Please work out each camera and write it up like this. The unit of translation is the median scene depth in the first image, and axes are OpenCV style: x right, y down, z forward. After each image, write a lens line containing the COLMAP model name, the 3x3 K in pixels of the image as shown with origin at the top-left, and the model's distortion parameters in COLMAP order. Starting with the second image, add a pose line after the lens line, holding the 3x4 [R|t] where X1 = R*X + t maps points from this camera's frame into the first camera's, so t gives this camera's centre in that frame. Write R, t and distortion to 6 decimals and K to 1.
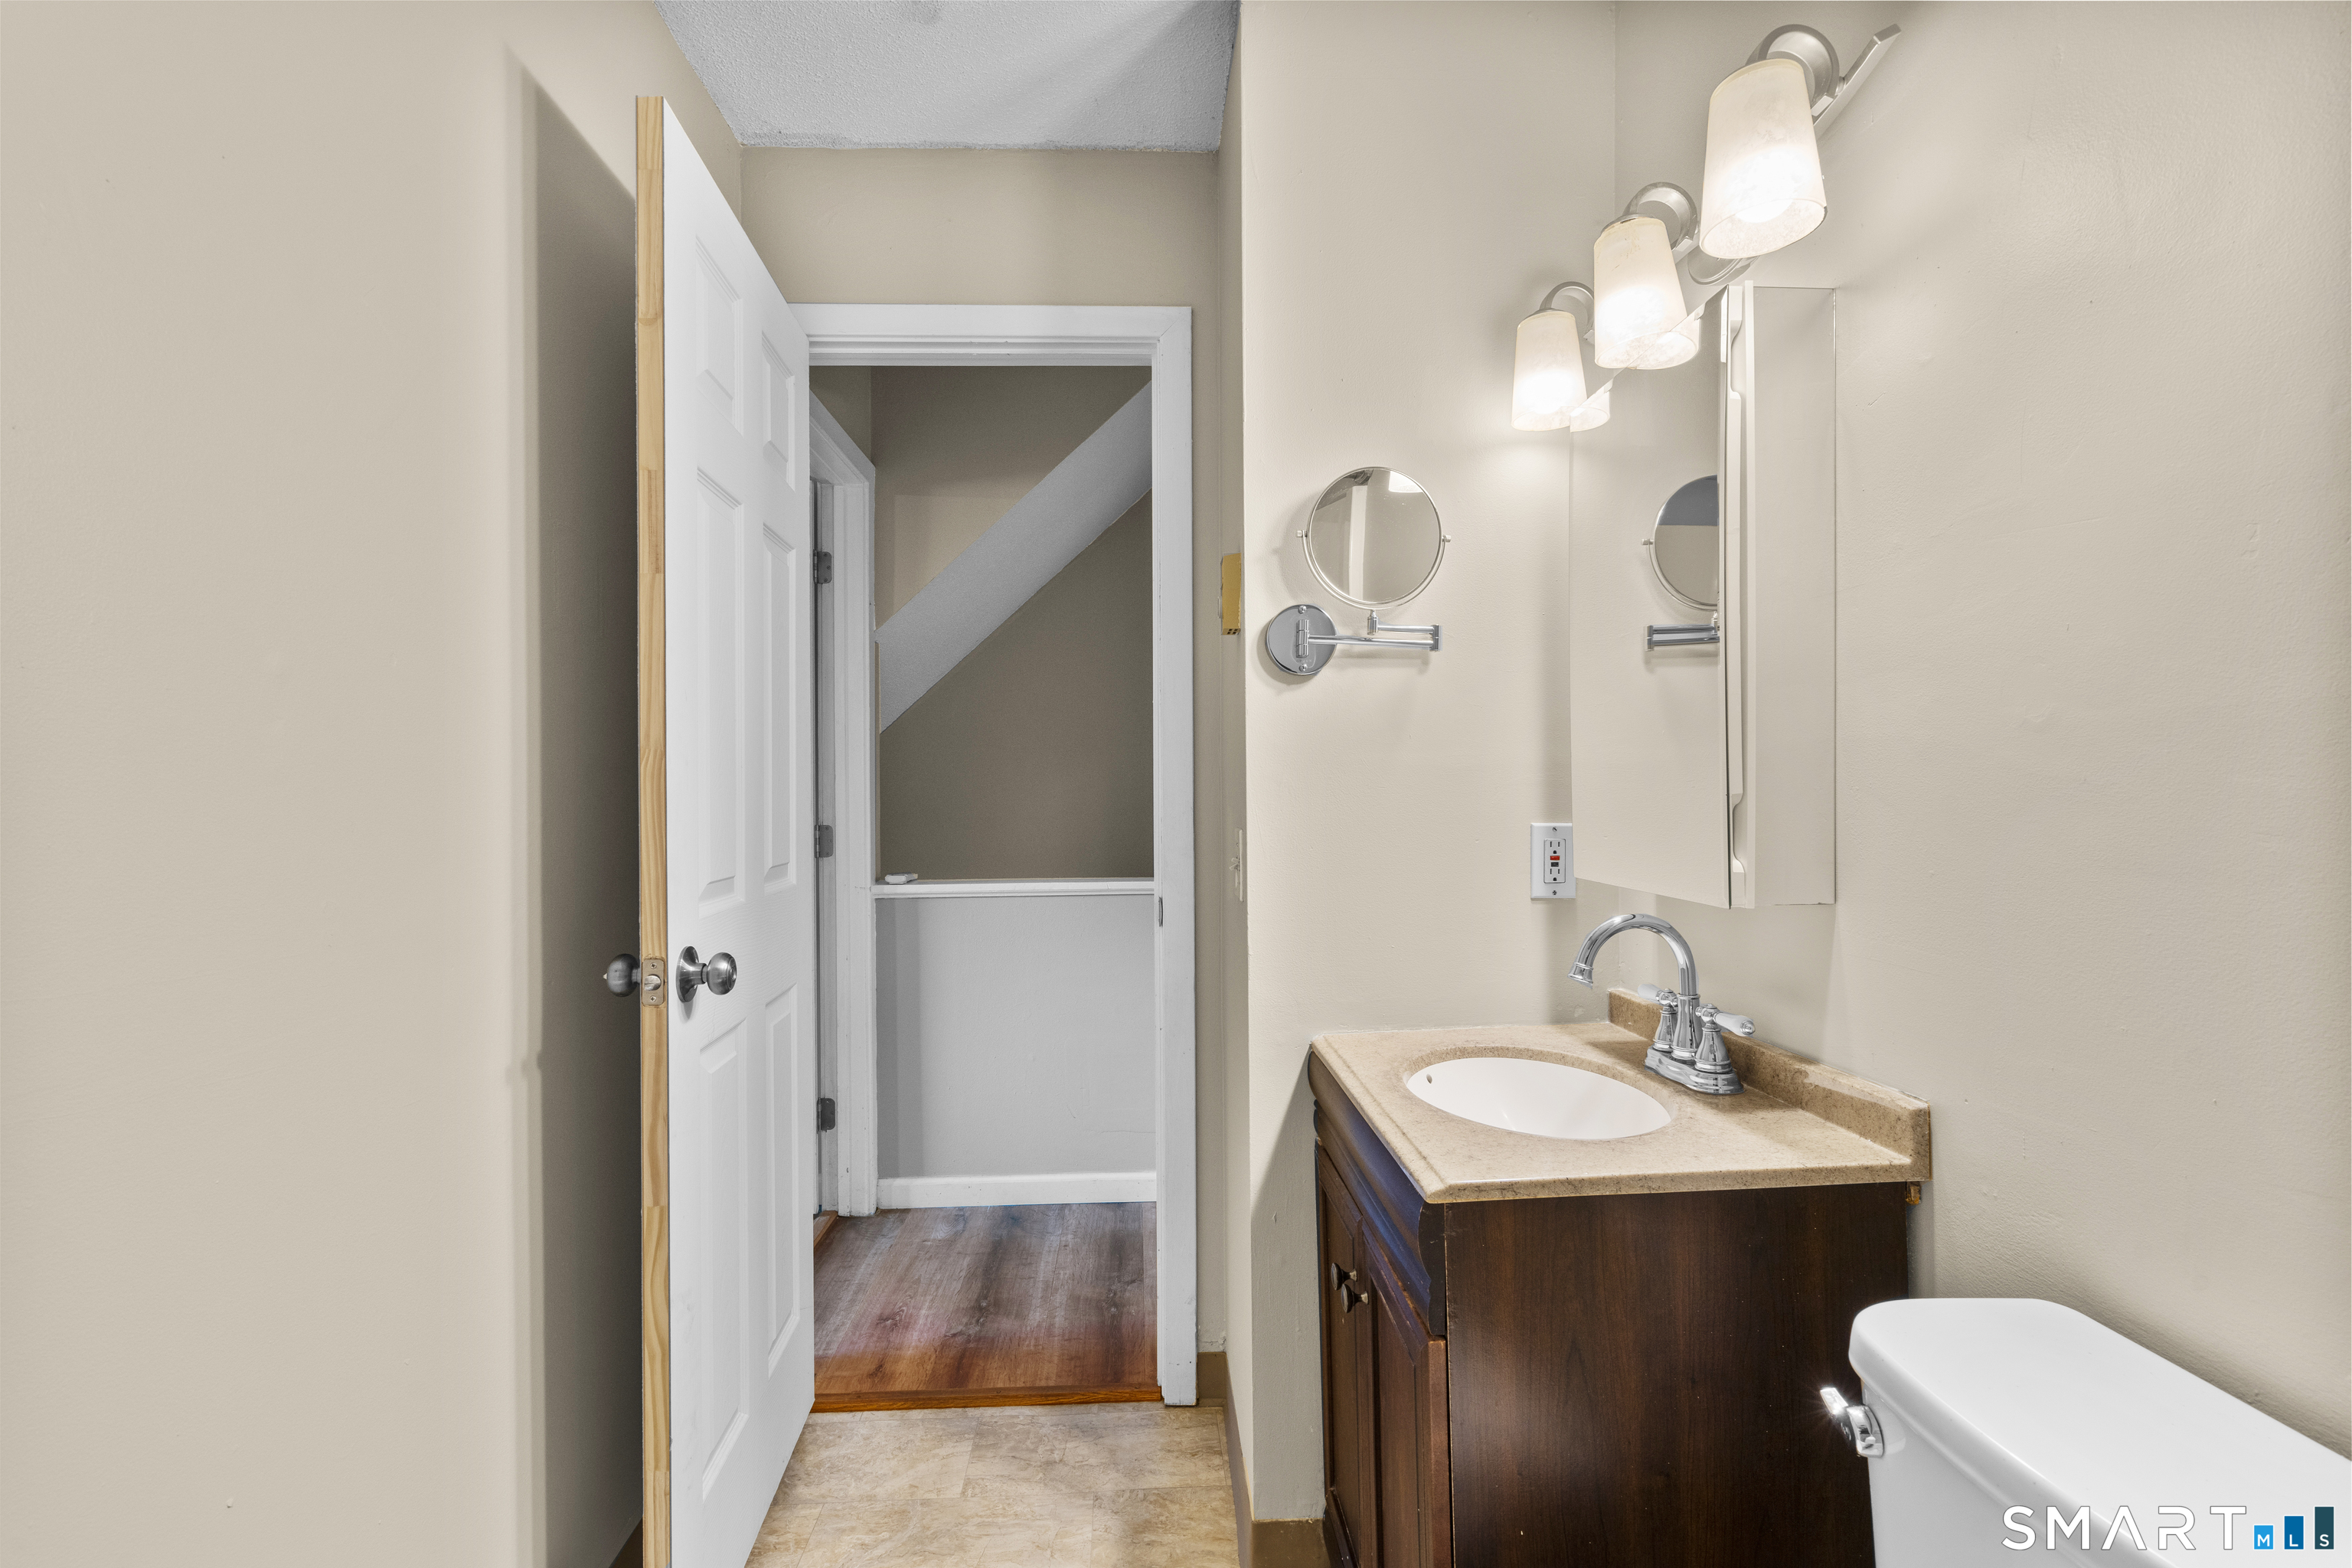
lens RADIAL K [[1054.2, 0, 1174.2], [0, 1054.2, 787.5], [0, 0, 1]] dist [-0.010031, 0.005084]
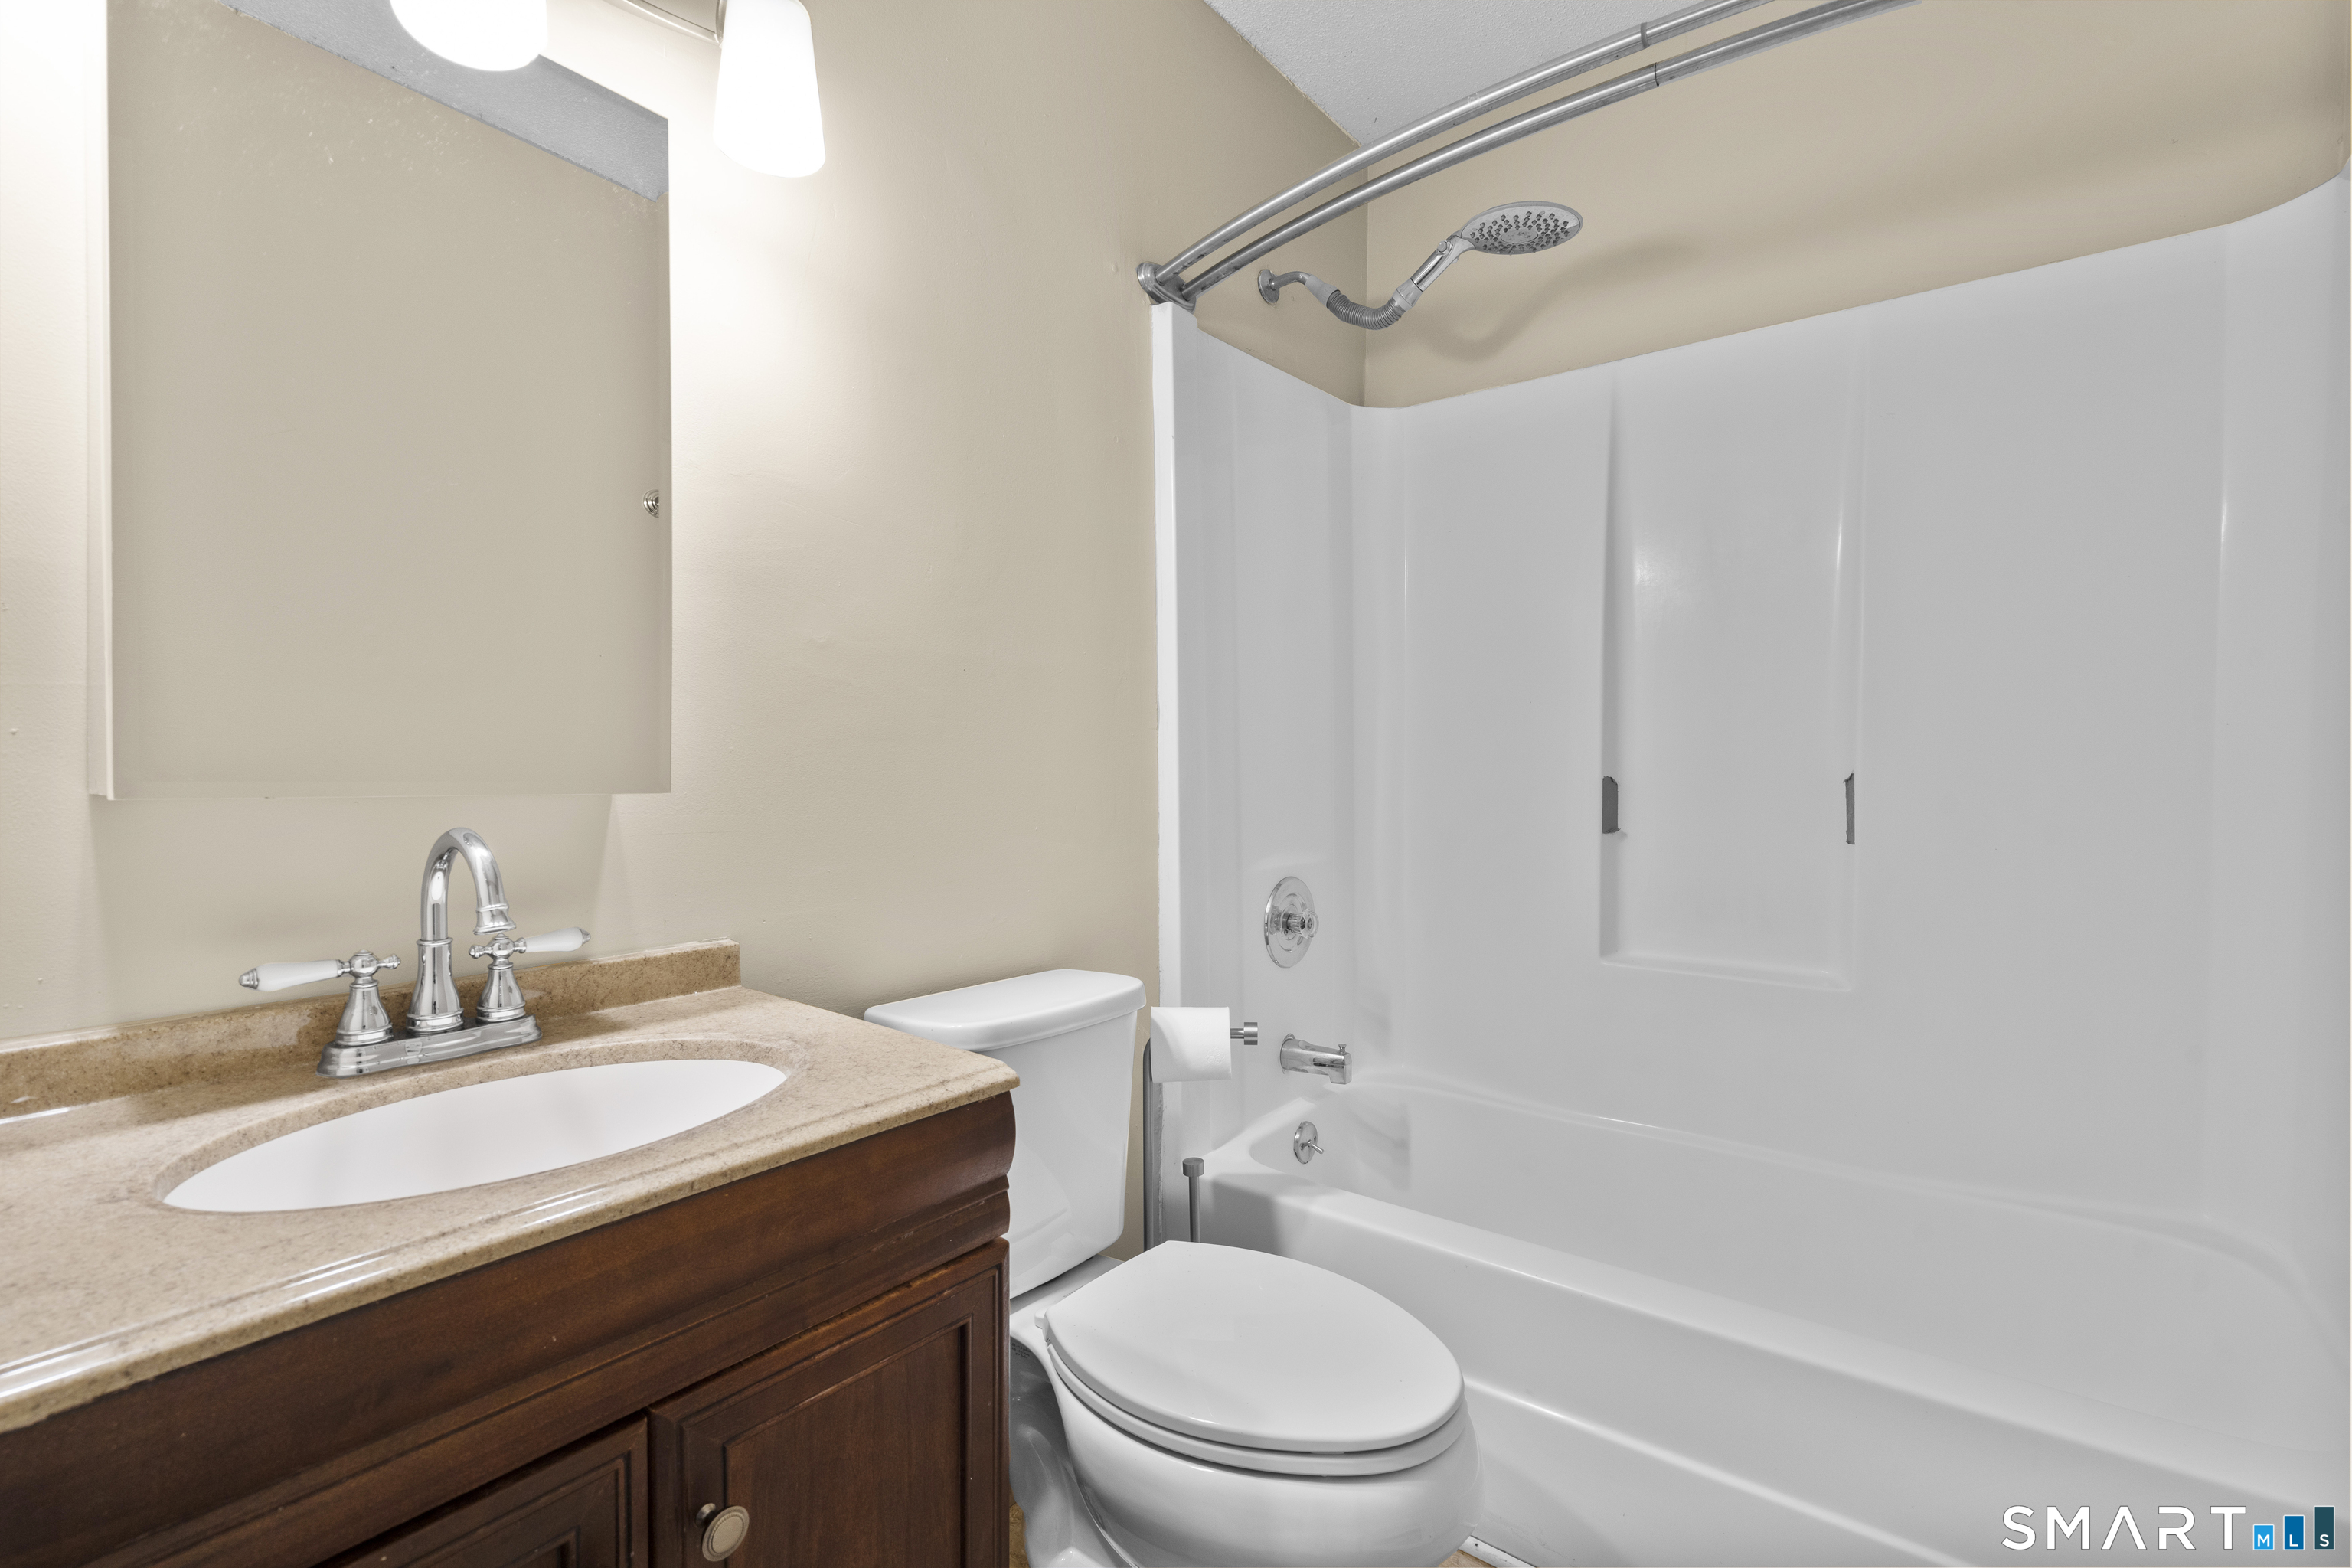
lens RADIAL K [[1054.2, 0, 1174.2], [0, 1054.2, 787.5], [0, 0, 1]] dist [-0.010031, 0.005084]
pose [[-0.765075, -0.001112, 0.643940, -0.422099], [0.004384, 0.999966, 0.006936, 0.109230], [-0.643926, 0.008130, -0.765044, 1.460434]]
